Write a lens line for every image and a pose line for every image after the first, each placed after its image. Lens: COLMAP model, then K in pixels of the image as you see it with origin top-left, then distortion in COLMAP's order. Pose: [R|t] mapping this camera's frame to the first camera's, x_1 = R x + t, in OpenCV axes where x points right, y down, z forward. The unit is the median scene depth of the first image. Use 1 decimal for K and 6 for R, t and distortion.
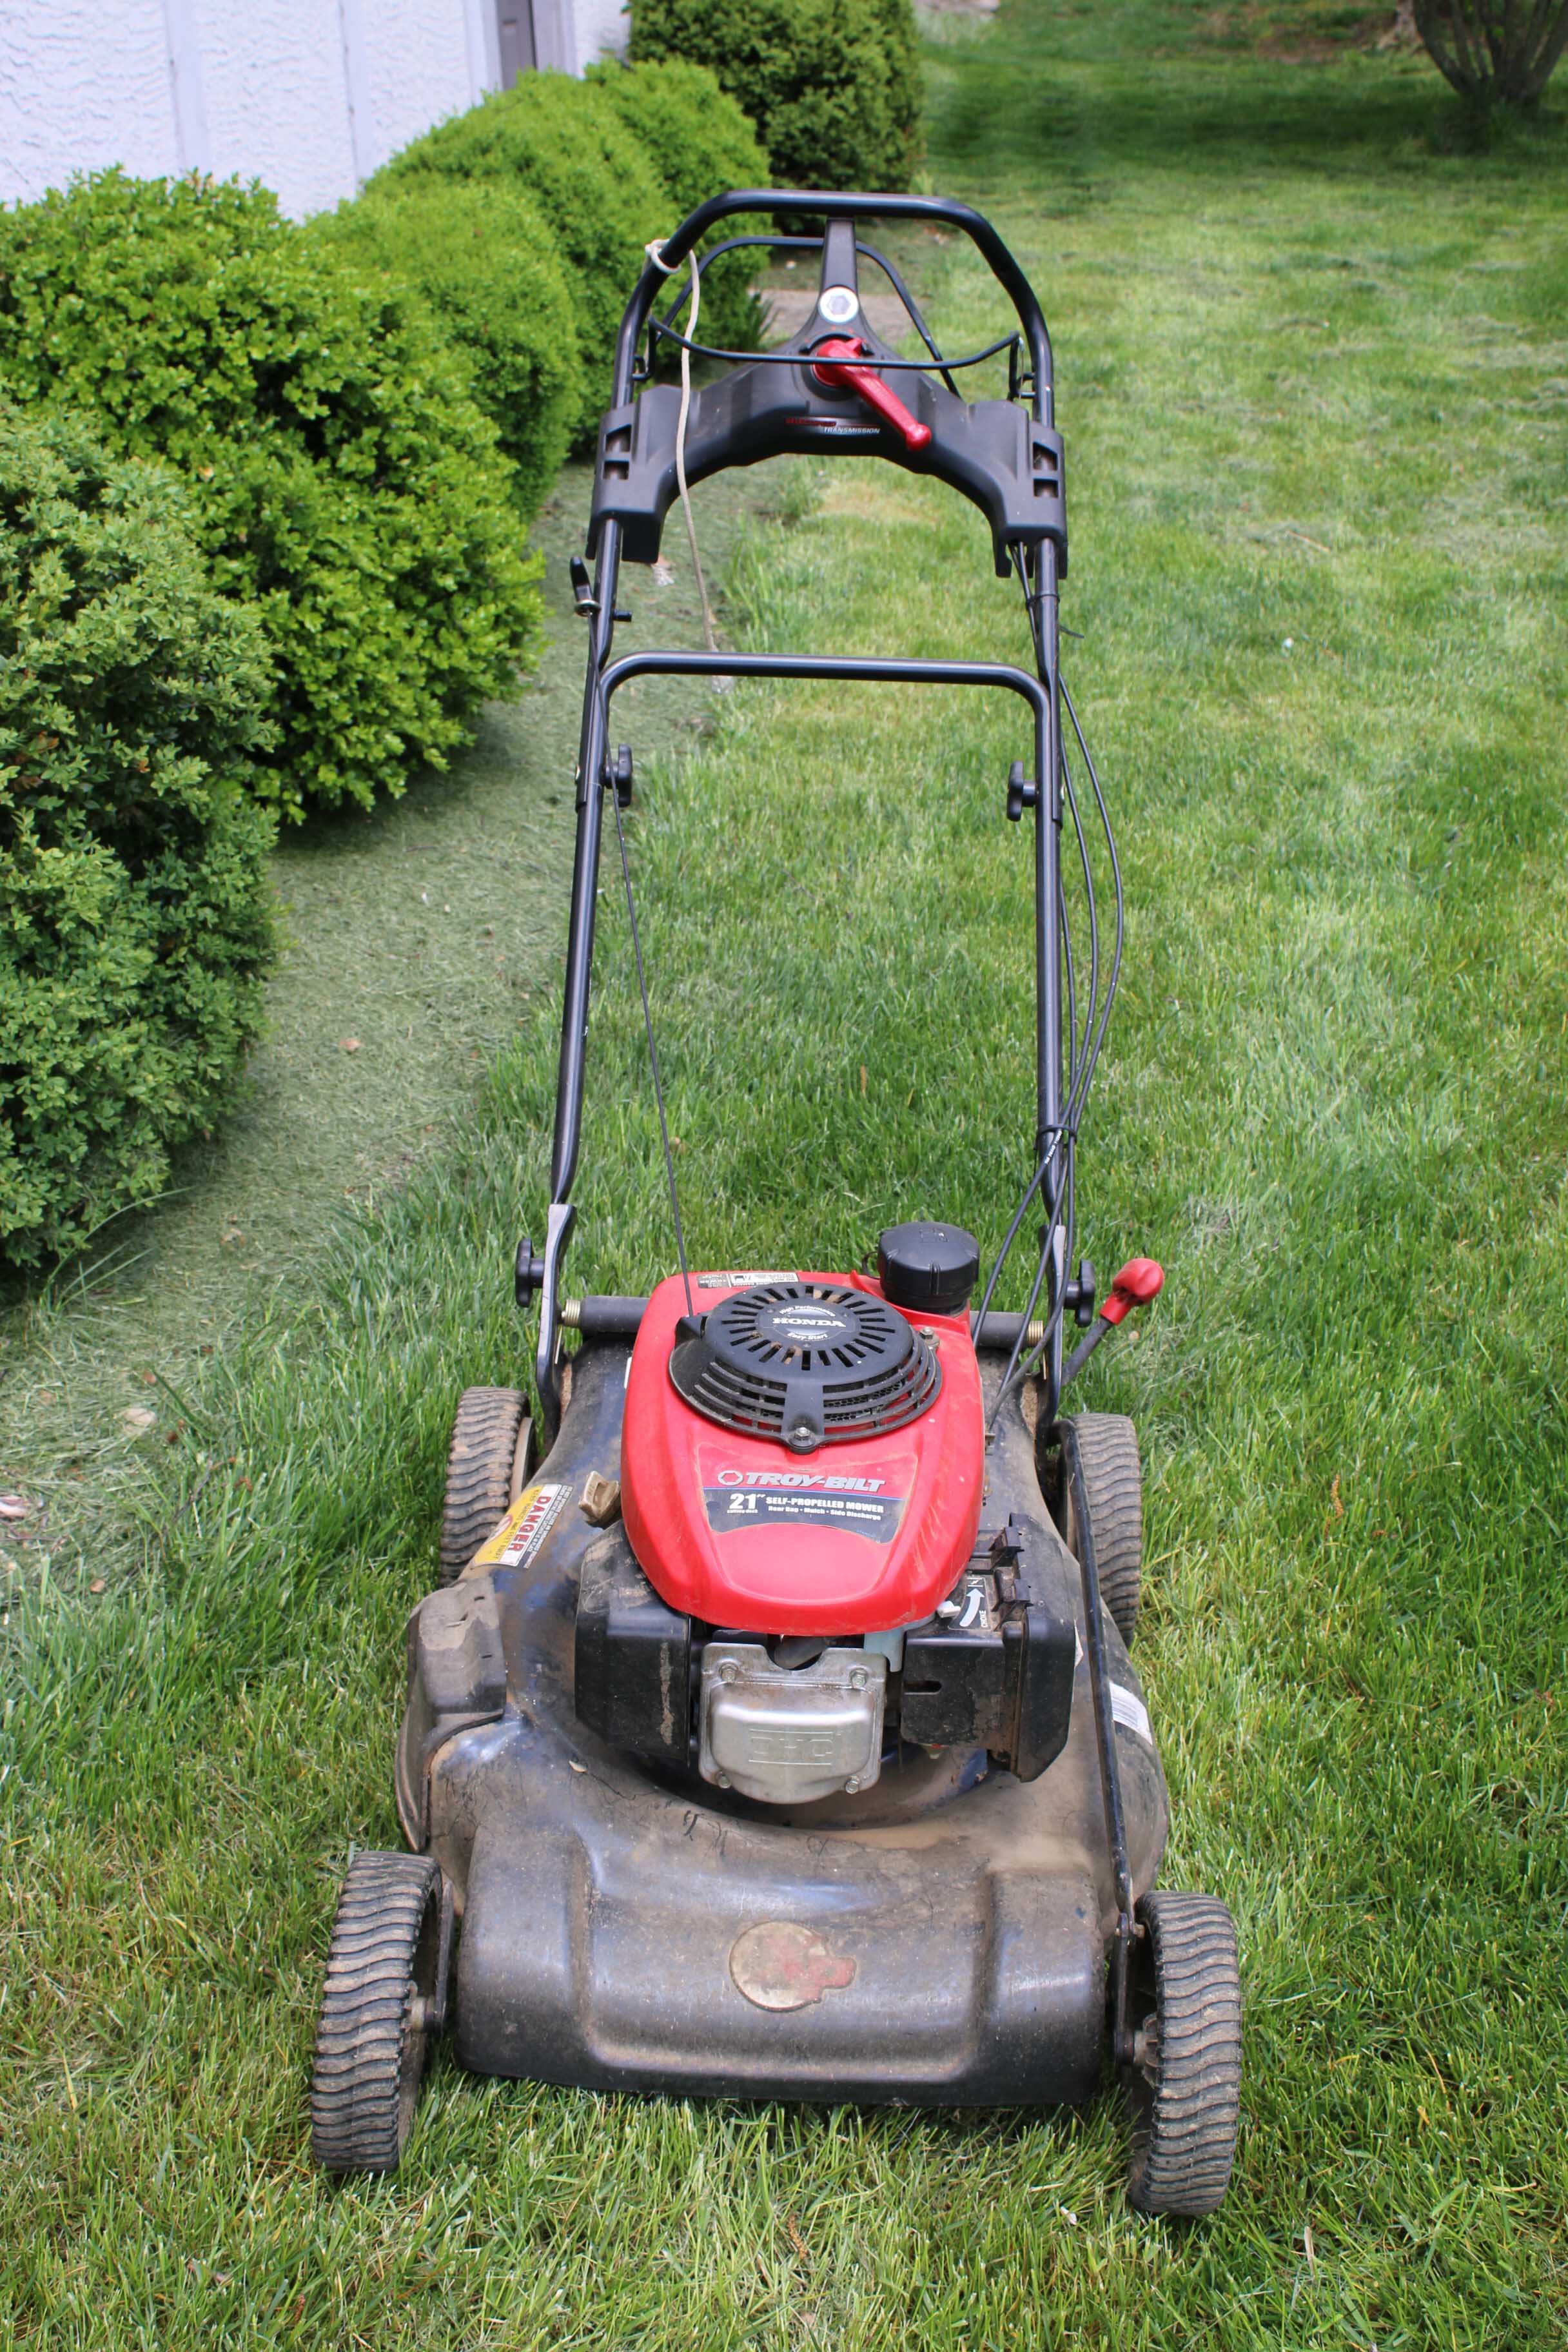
lens RADIAL K [[2940.8, 0, 756.1], [0, 2940.8, 1131.0], [0, 0, 1]] dist [-0.024119, 0.000000]
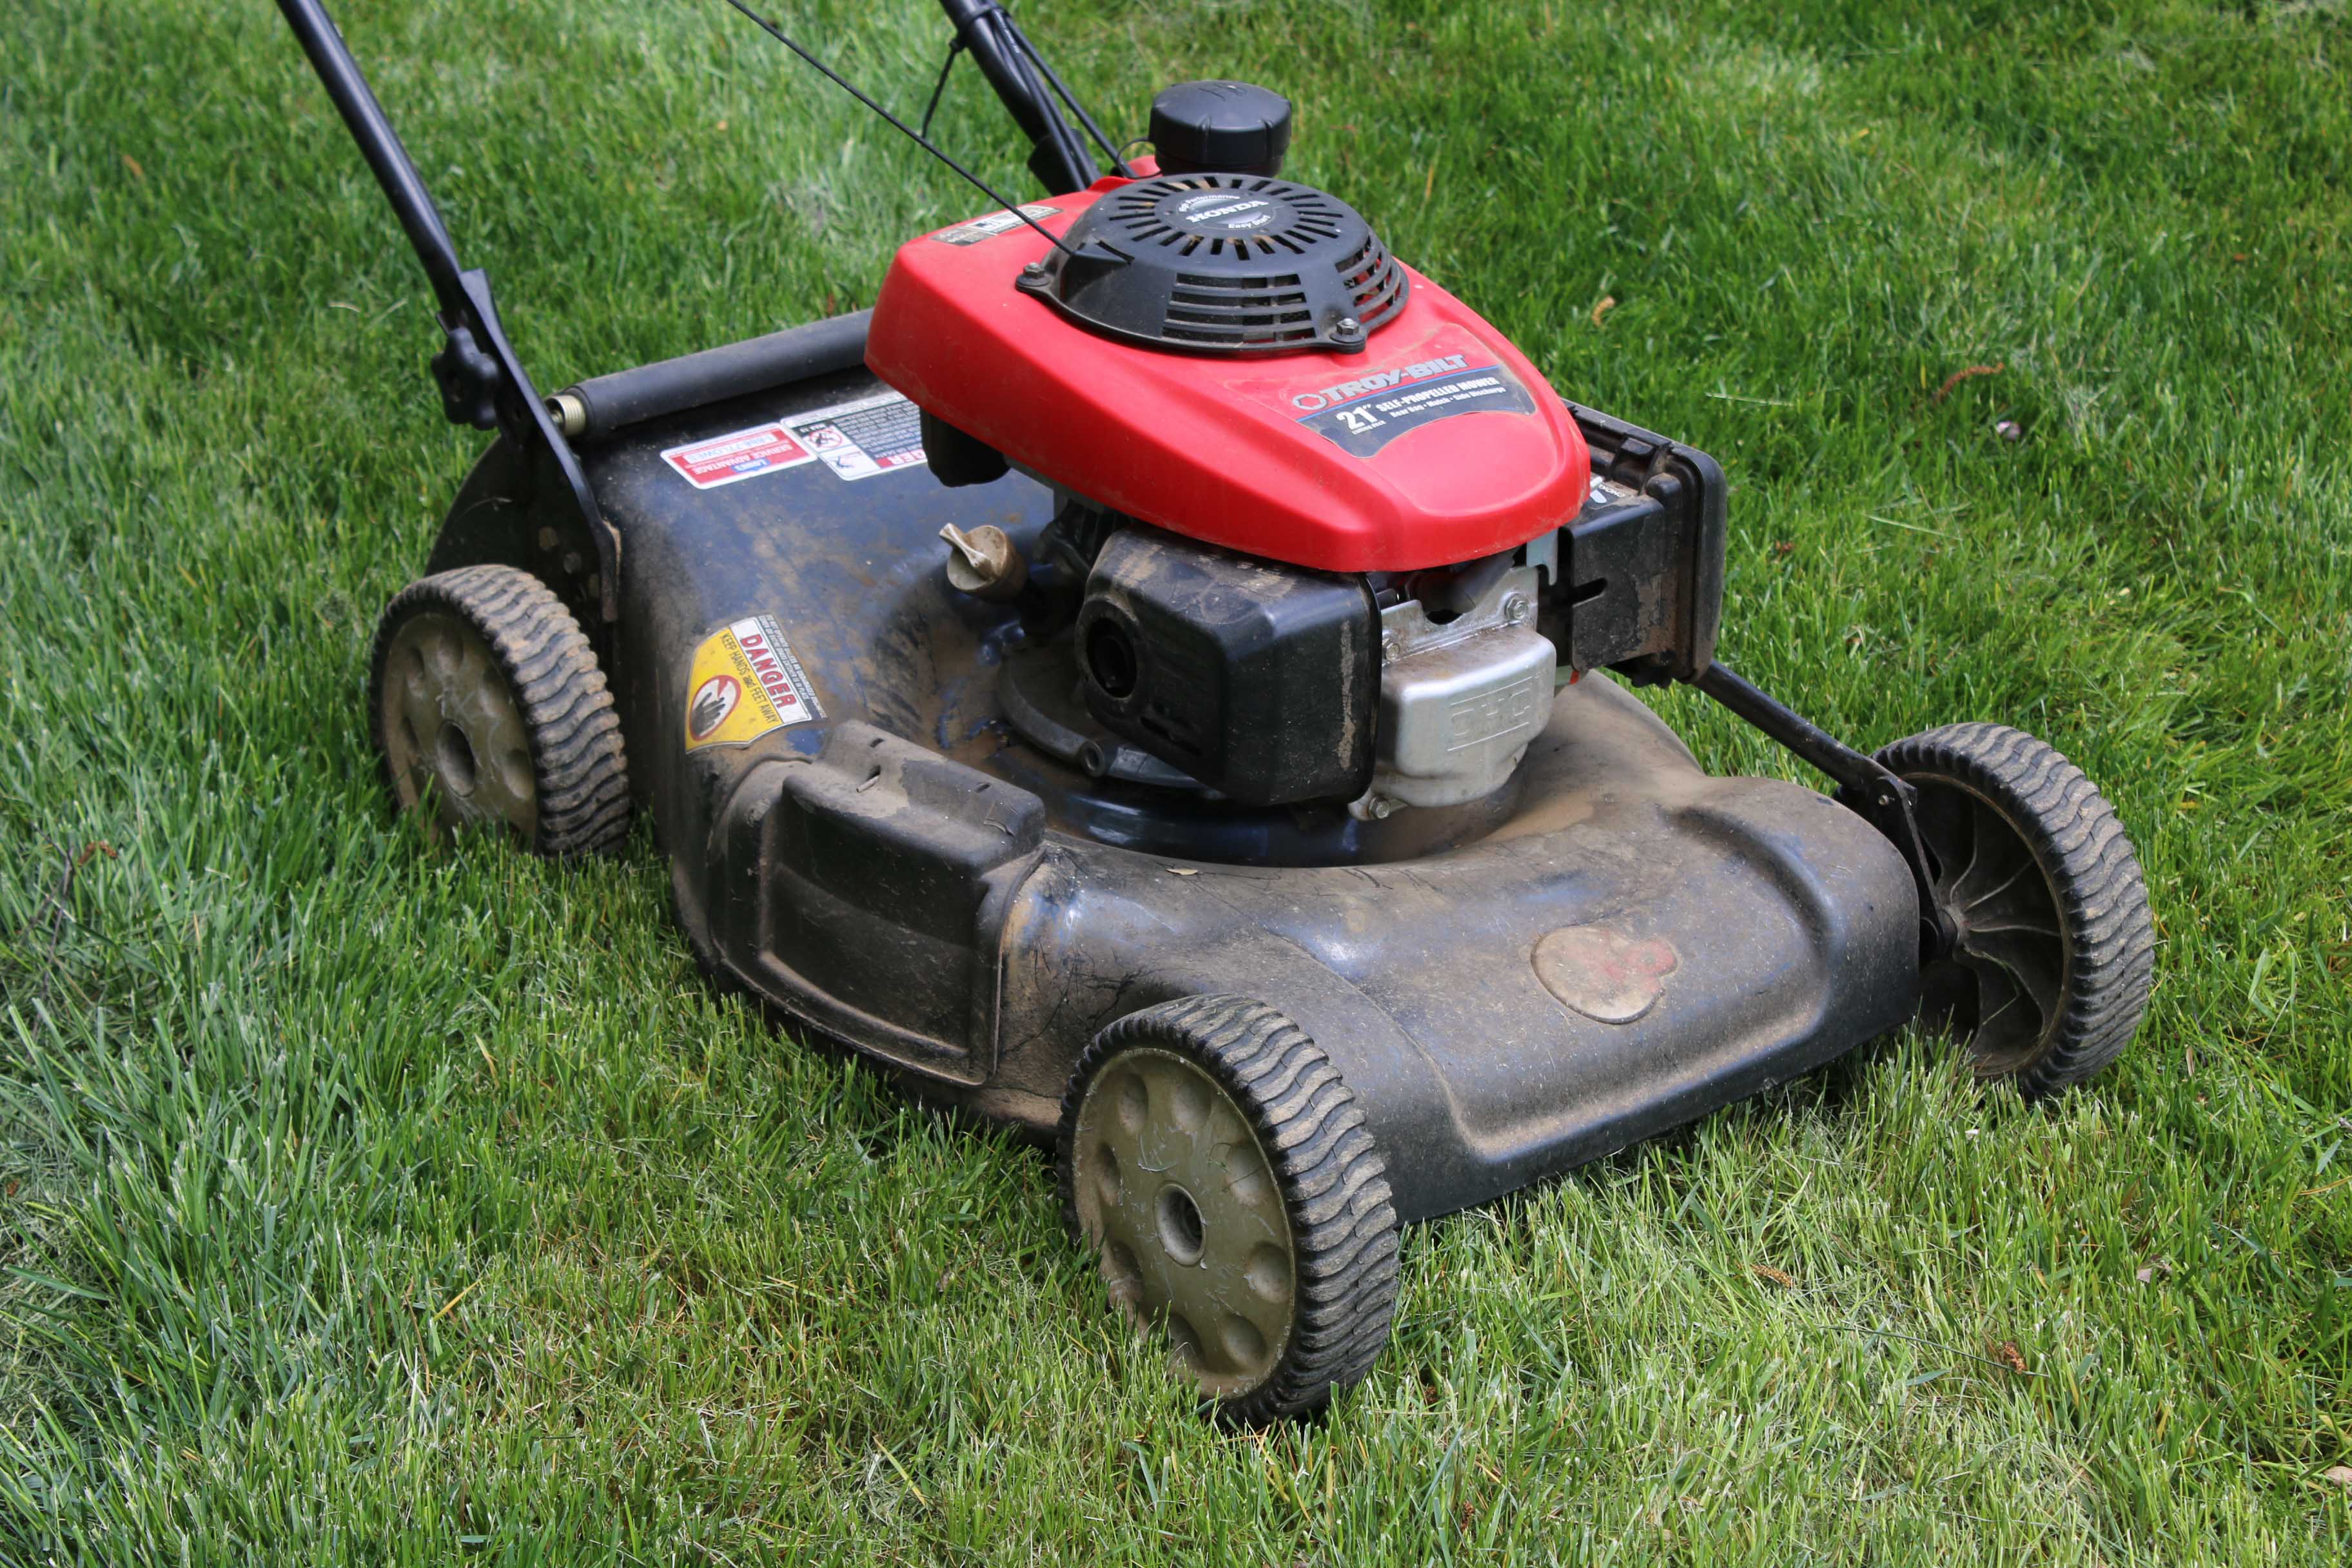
lens RADIAL K [[5357.8, 0, 1136.5], [0, 5357.8, 596.3], [0, 0, 1]] dist [0.128315, 0.000000]
pose [[0.758278, -0.279598, 0.588930, -0.436982], [0.269744, 0.956967, 0.107016, 0.004296], [-0.593508, 0.077713, 0.801067, -0.027423]]
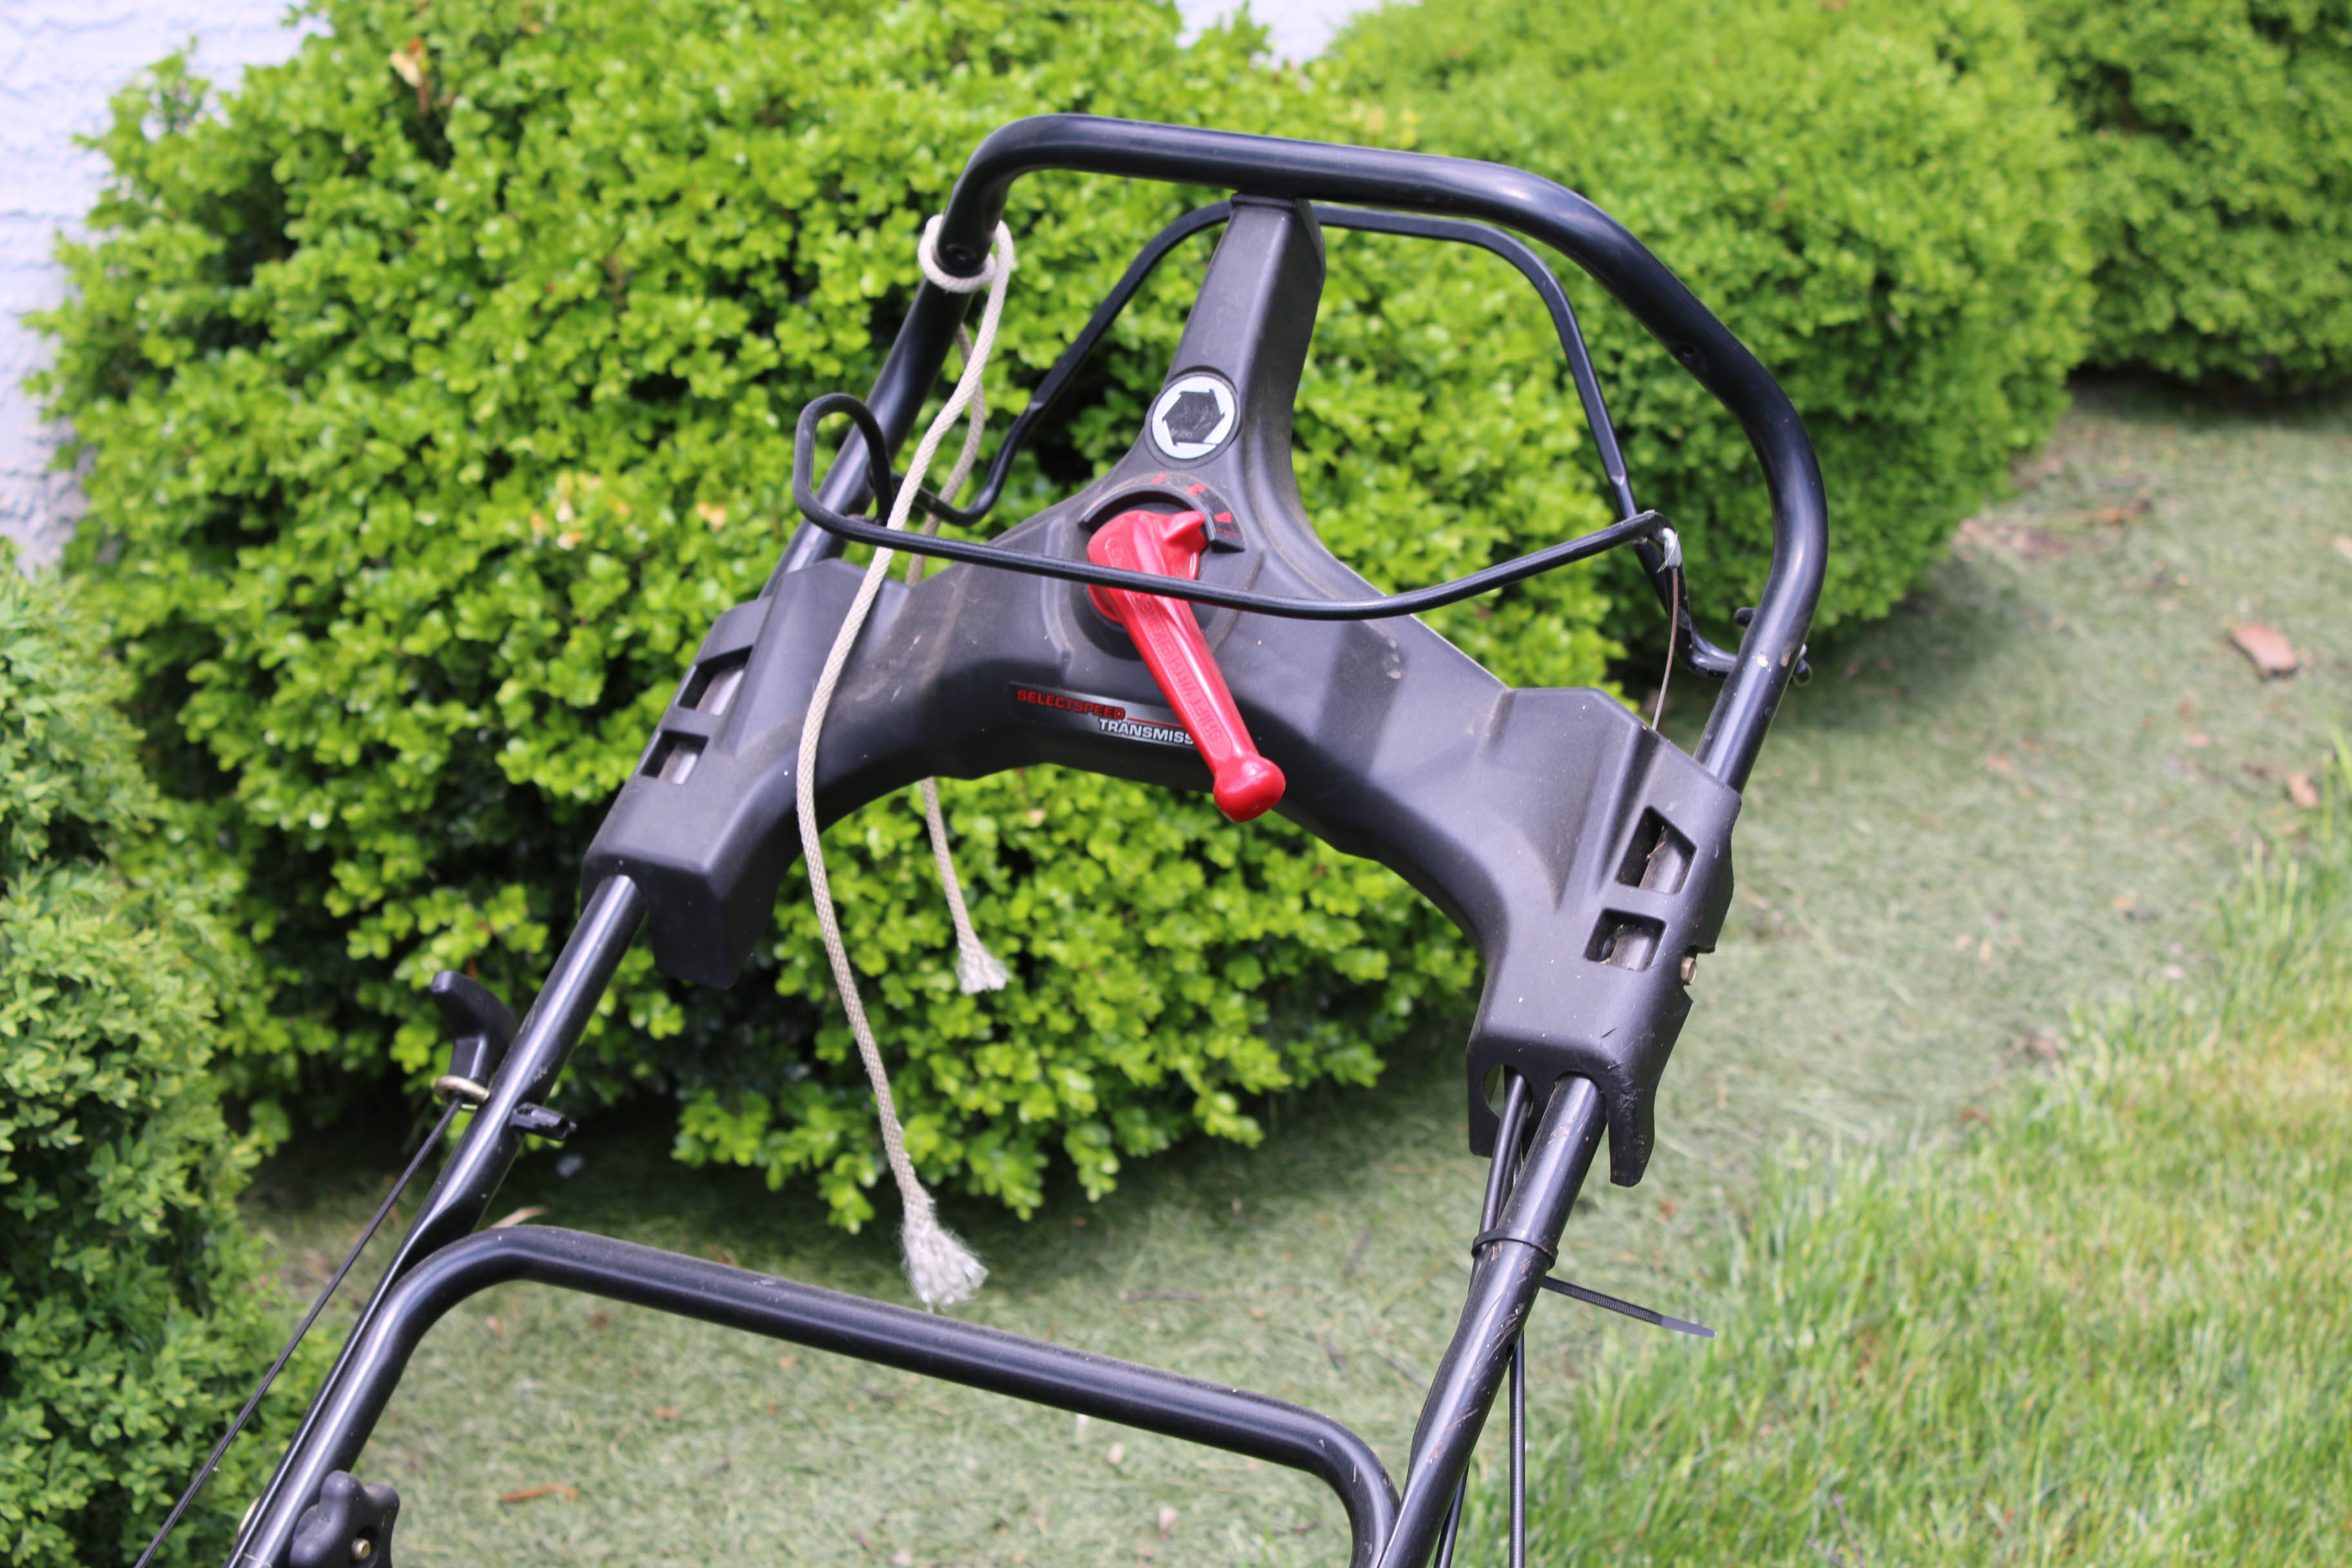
lens RADIAL K [[4732.1, 0, 1185.7], [0, 4732.1, 789.2], [0, 0, 1]] dist [0.074693, 0.000000]
pose [[0.892014, 0.125569, -0.434217, 0.231991], [-0.165825, 0.984568, -0.055933, -0.145072], [0.420493, 0.121897, 0.899070, 0.316945]]
